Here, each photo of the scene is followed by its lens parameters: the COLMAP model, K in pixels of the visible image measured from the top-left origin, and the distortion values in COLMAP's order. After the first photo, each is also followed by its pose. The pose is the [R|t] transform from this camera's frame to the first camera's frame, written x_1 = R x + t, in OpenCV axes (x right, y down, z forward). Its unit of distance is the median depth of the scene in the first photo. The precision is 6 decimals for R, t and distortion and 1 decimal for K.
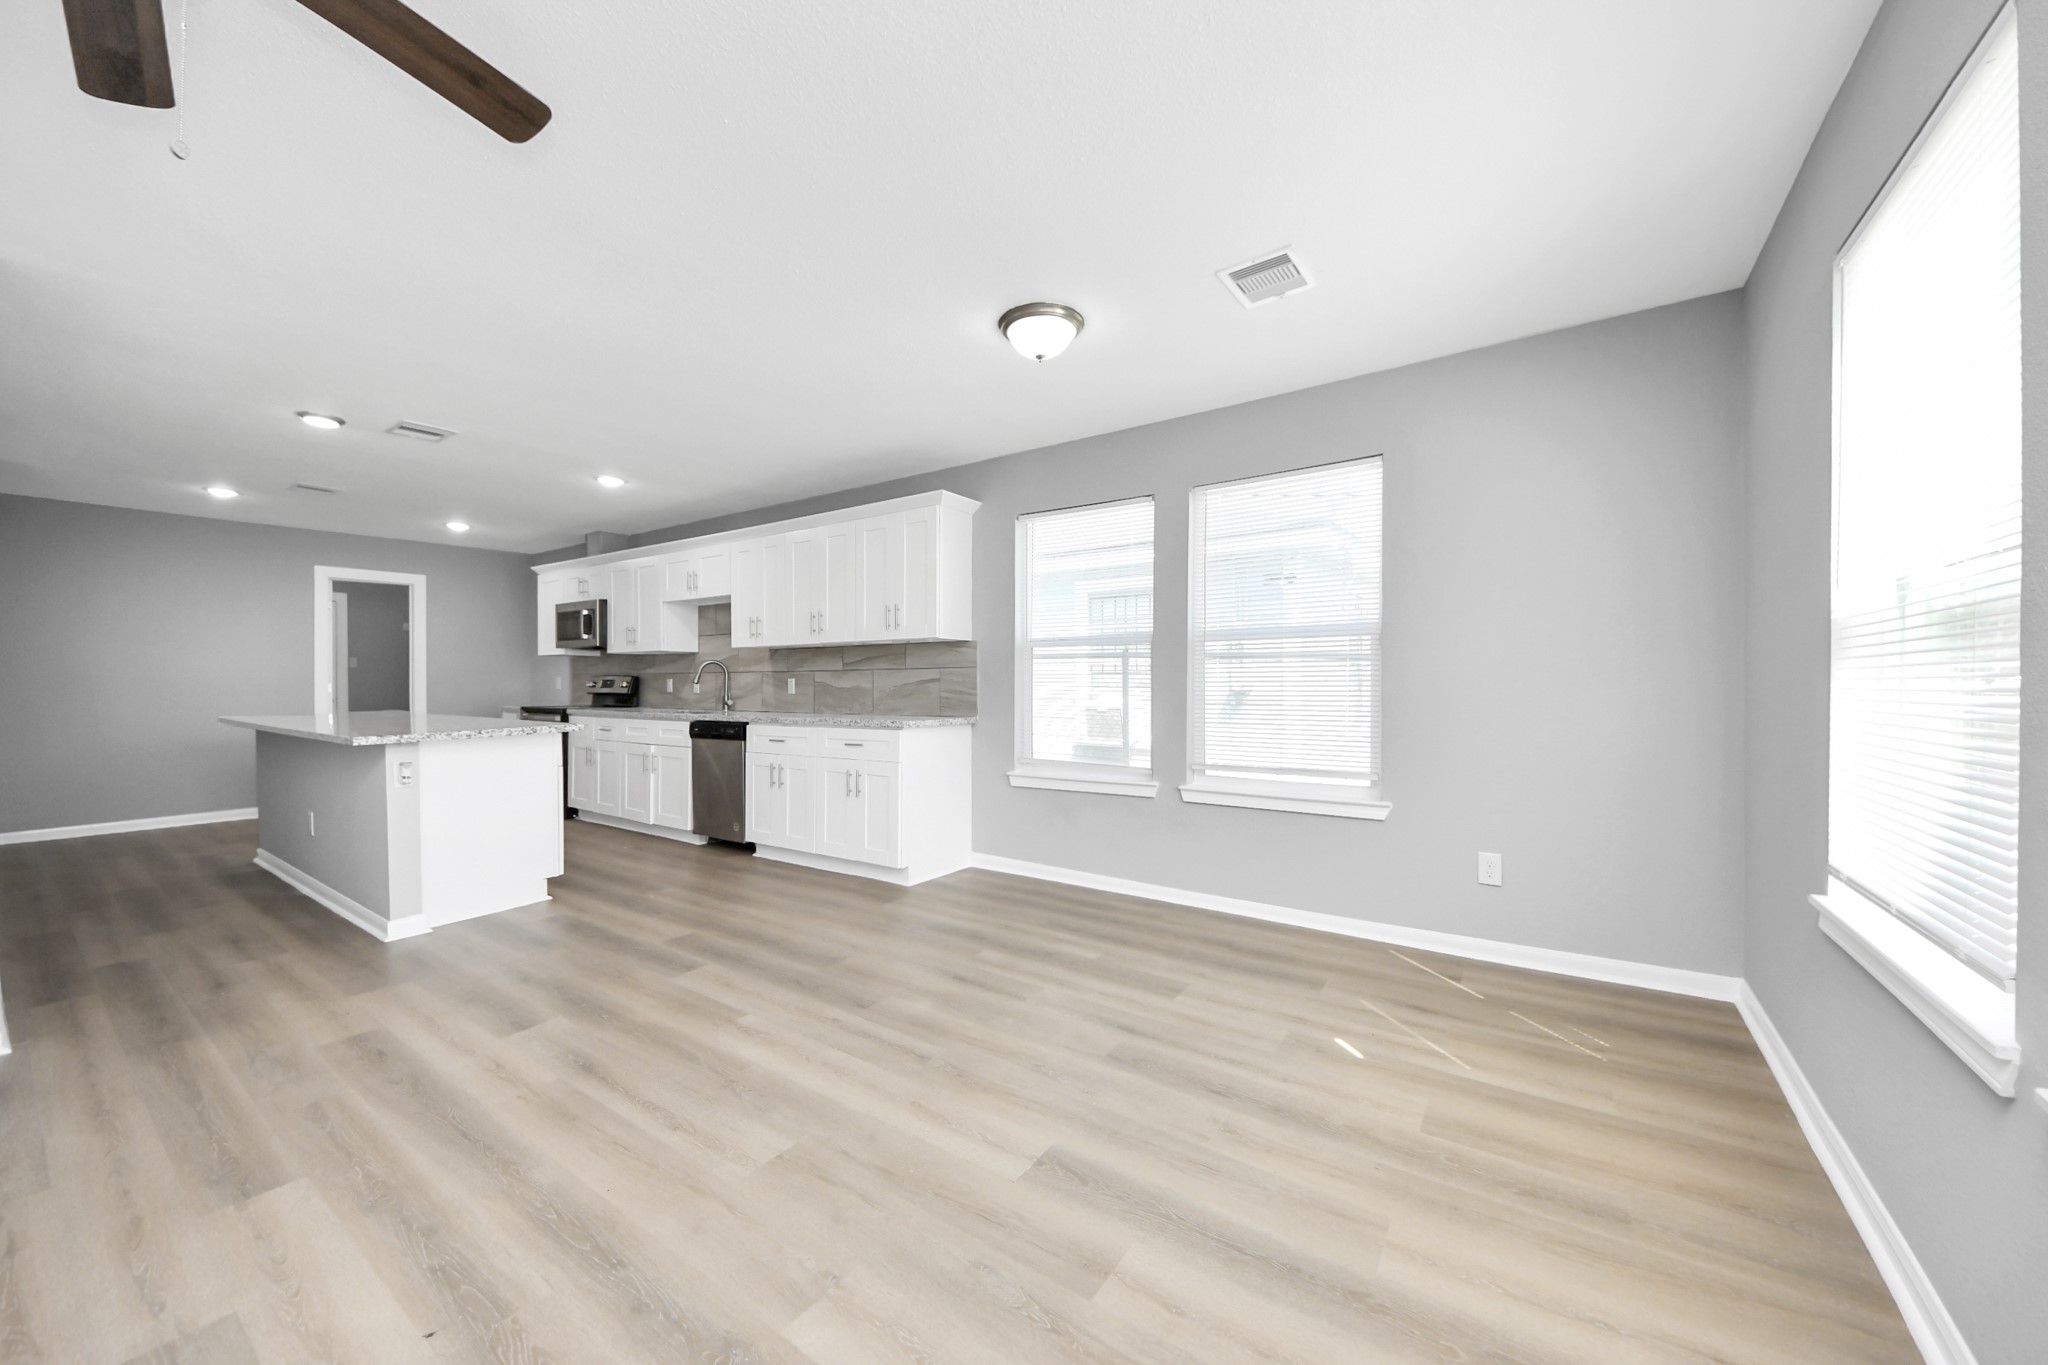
lens RADIAL K [[763.8, 0, 1032.3], [0, 763.8, 683.8], [0, 0, 1]] dist [0.024603, -0.015105]
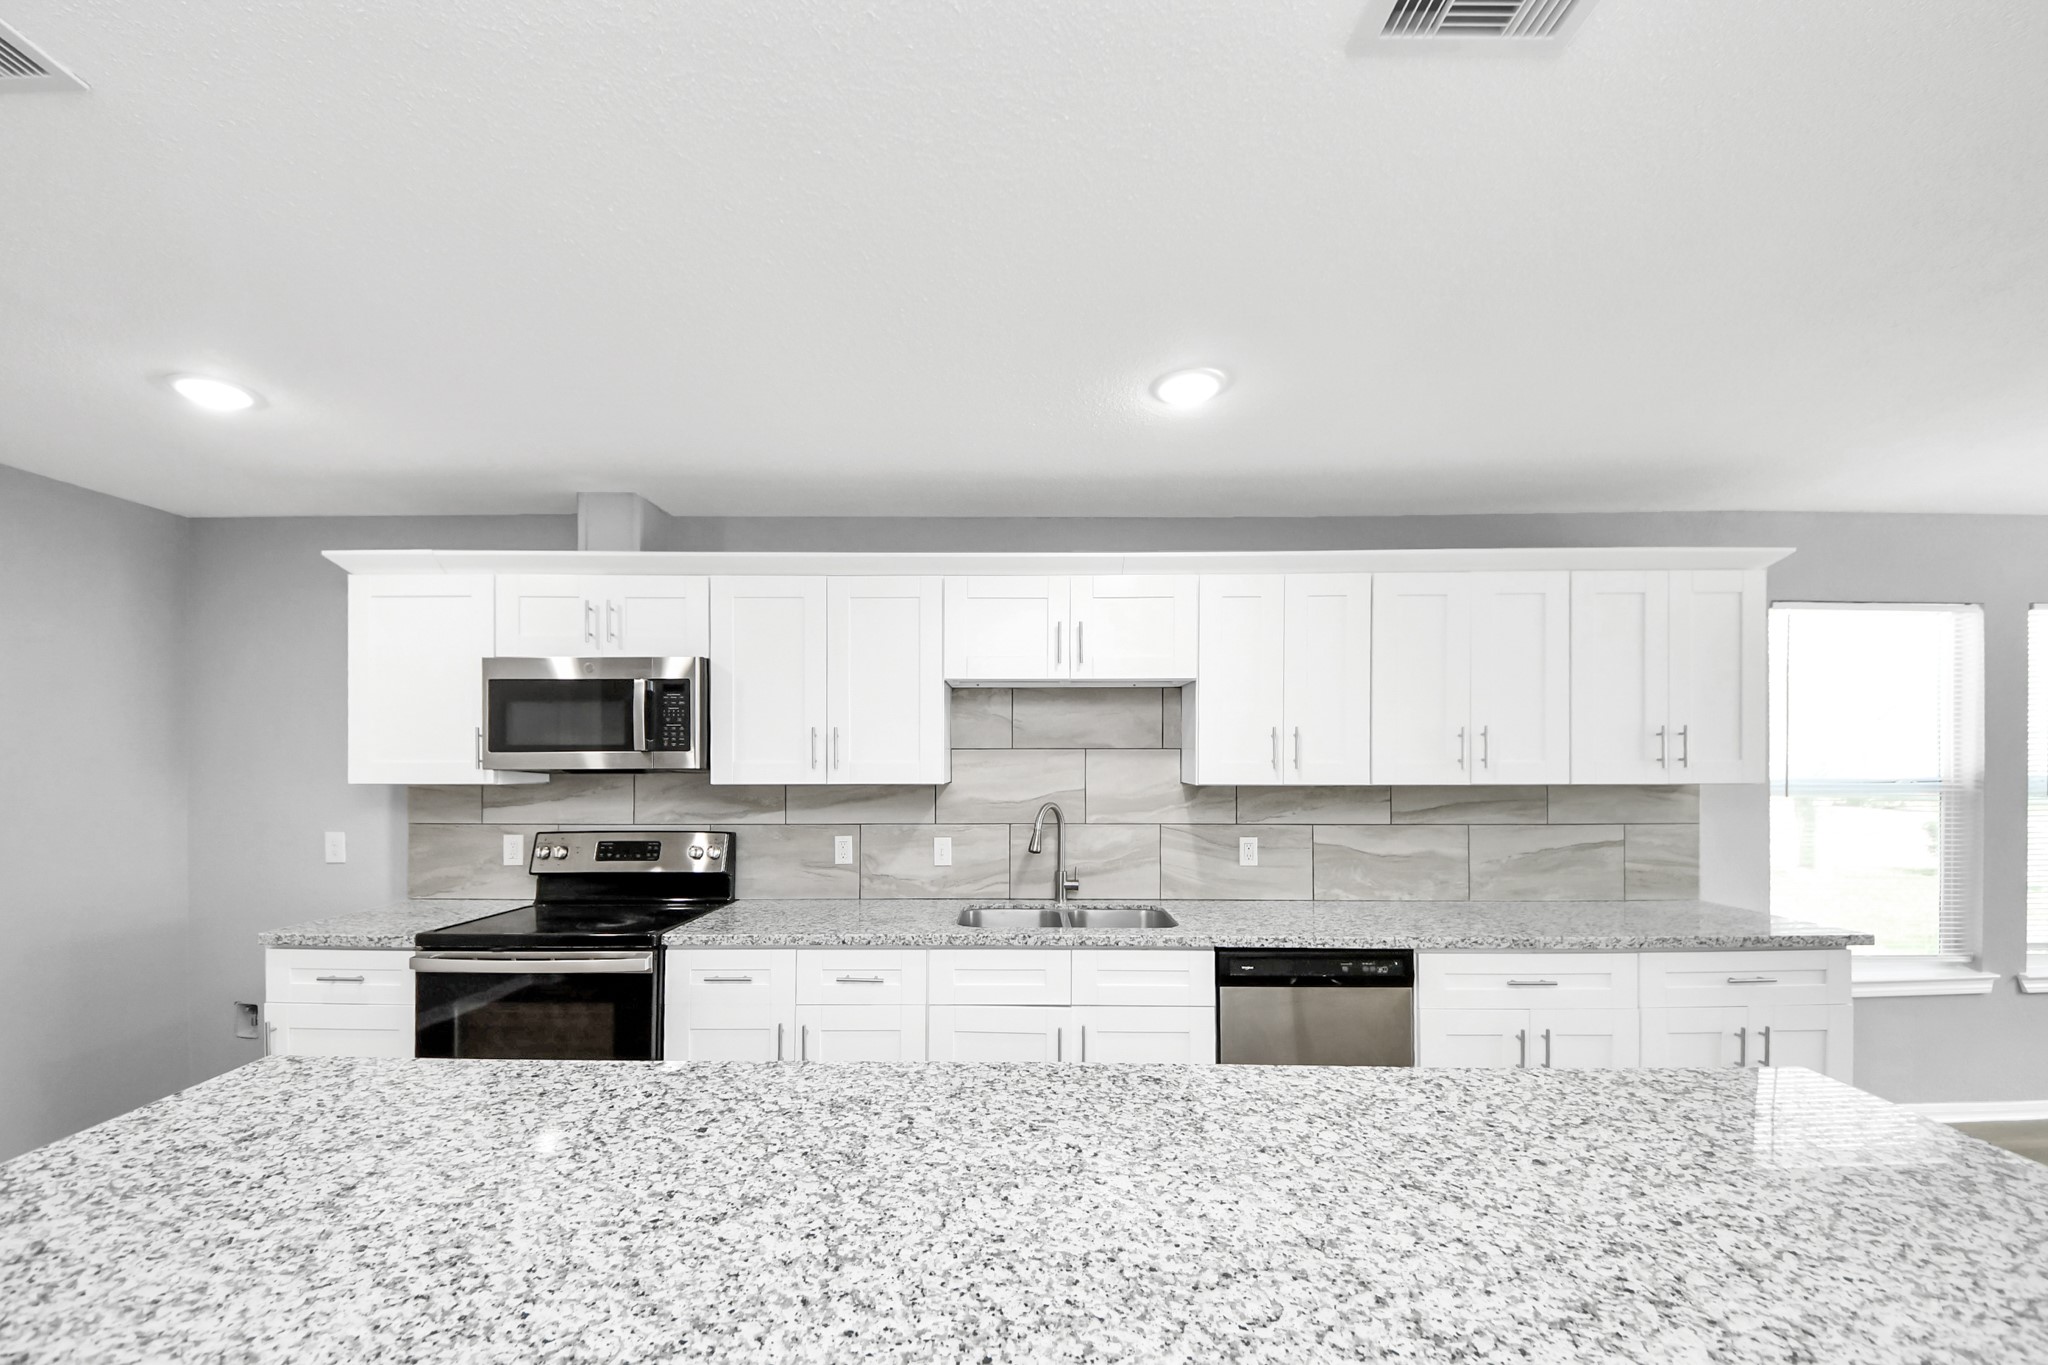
lens RADIAL K [[759.9, 0, 1023.2], [0, 759.9, 755.2], [0, 0, 1]] dist [-0.000733, -0.000186]
pose [[0.829593, 0.002496, 0.558363, -1.362081], [-0.000506, 0.999993, -0.003719, -0.115566], [-0.558368, 0.002803, 0.829588, 1.166923]]
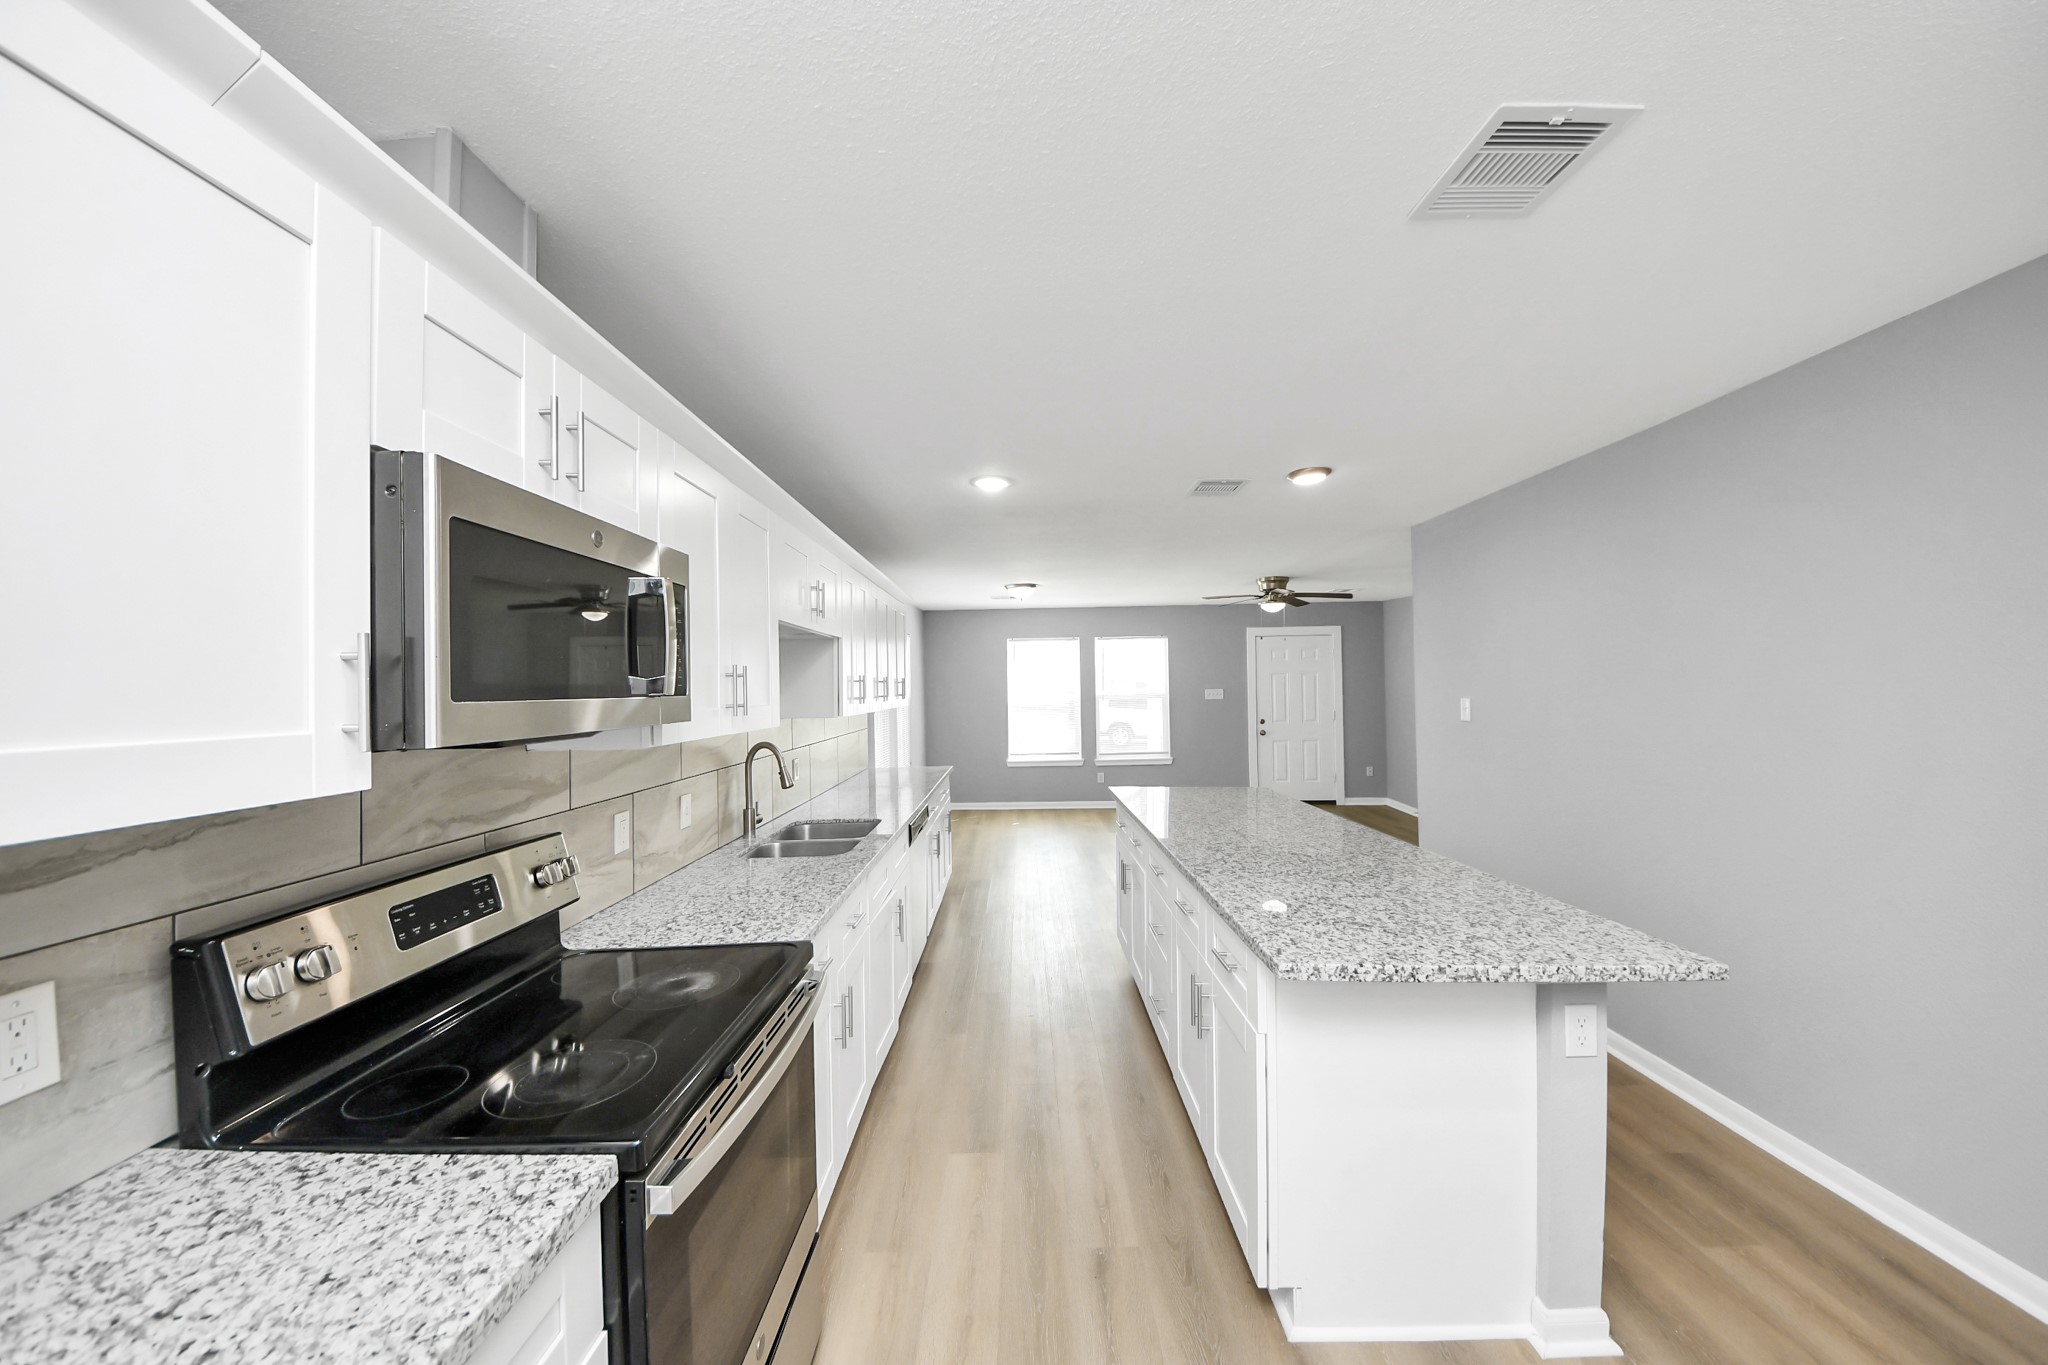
lens RADIAL K [[763.8, 0, 1032.3], [0, 763.8, 683.8], [0, 0, 1]] dist [0.024603, -0.015105]
pose [[-0.587203, 0.031491, 0.808827, -1.795716], [0.039855, 0.999156, -0.009967, -0.108173], [-0.808458, 0.026383, -0.587962, 2.236296]]
